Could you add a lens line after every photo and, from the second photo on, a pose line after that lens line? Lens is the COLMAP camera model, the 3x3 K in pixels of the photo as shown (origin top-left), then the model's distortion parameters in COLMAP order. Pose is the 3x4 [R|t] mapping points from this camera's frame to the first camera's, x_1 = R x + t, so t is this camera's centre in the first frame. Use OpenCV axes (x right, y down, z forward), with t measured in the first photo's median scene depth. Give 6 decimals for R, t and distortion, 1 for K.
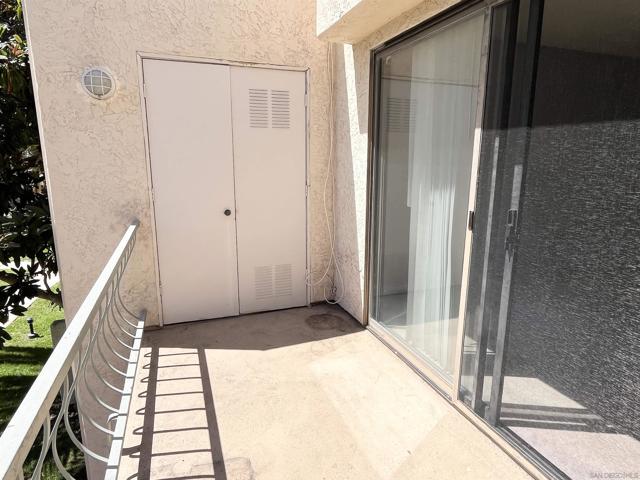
lens RADIAL K [[387.6, 0, 322.4], [0, 387.6, 239.8], [0, 0, 1]] dist [-0.002697, 0.001441]
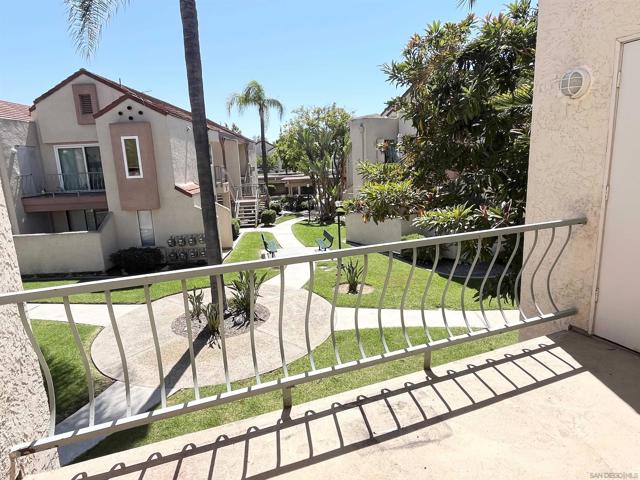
lens RADIAL K [[387.6, 0, 323.2], [0, 387.6, 240.2], [0, 0, 1]] dist [-0.002697, 0.001441]
pose [[0.019705, 0.198412, -0.979921, 0.504555], [-0.167255, 0.966953, 0.192424, -0.077491], [0.985717, 0.160105, 0.052239, 0.325827]]
